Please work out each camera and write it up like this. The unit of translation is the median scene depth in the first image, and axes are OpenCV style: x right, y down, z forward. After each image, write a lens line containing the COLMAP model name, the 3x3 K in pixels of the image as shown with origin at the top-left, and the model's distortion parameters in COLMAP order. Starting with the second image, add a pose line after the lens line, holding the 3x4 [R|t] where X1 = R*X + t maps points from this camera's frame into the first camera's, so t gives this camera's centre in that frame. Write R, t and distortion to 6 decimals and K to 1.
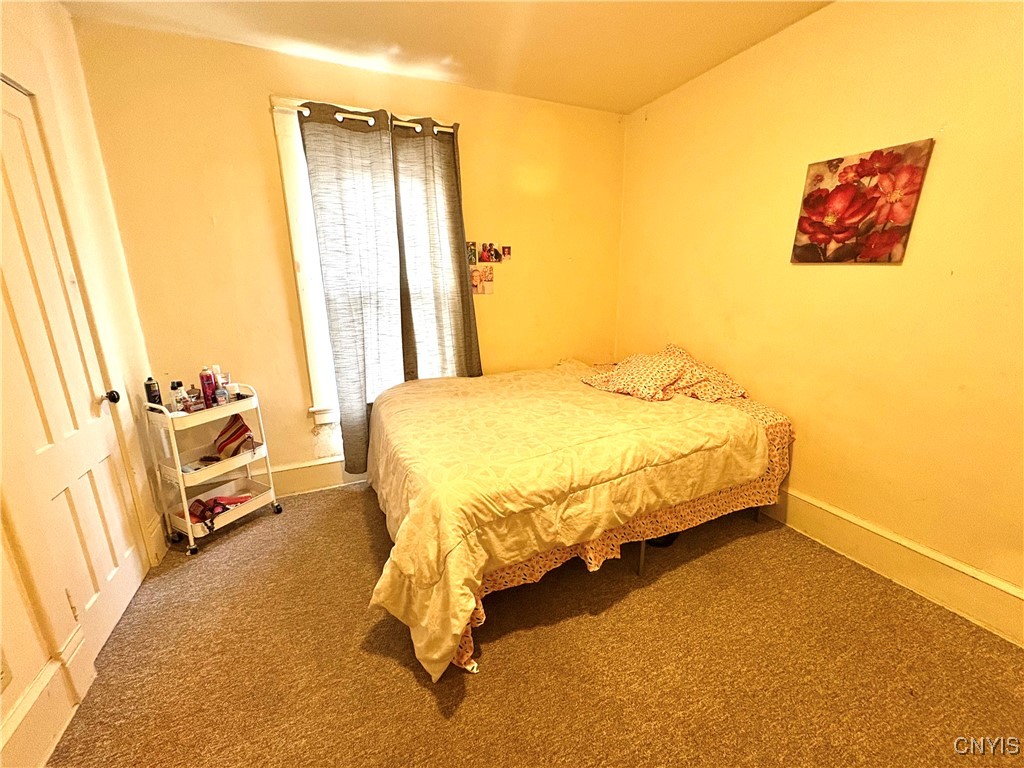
lens RADIAL K [[405.3, 0, 512.5], [0, 405.3, 384.6], [0, 0, 1]] dist [-0.000499, 0.000334]
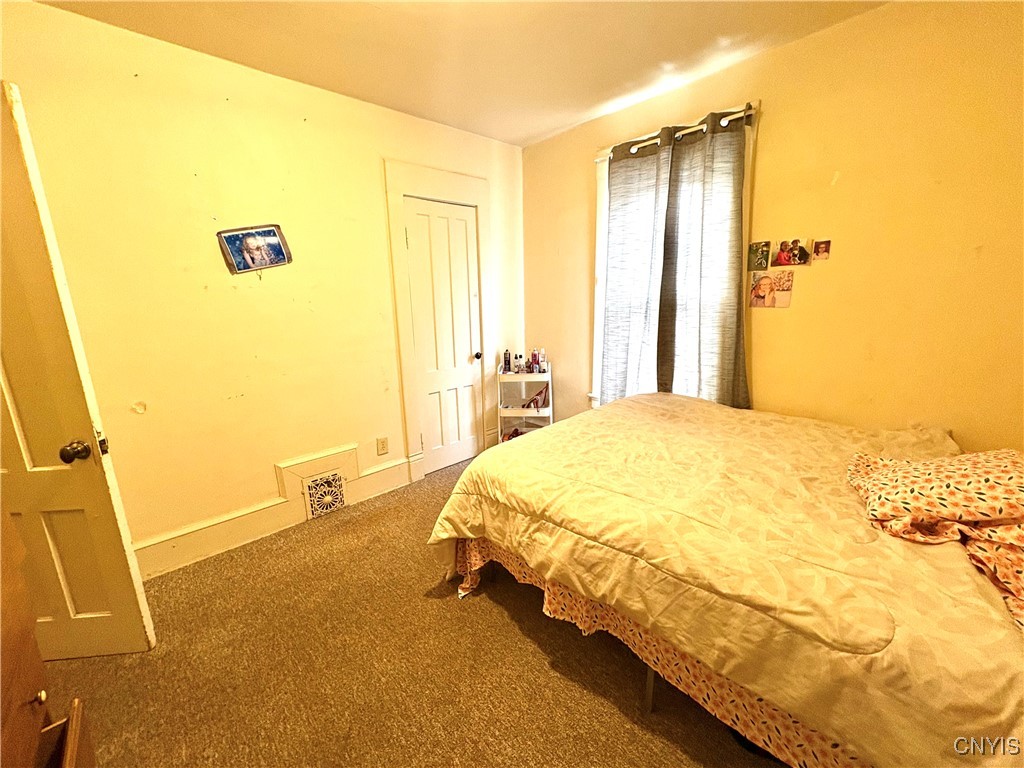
lens RADIAL K [[405.3, 0, 512.5], [0, 405.3, 384.6], [0, 0, 1]] dist [-0.000499, 0.000334]
pose [[0.328612, 0.211268, -0.920533, 0.646572], [-0.210752, 0.966487, 0.146581, -0.115592], [0.920651, 0.145836, 0.362124, 0.367530]]
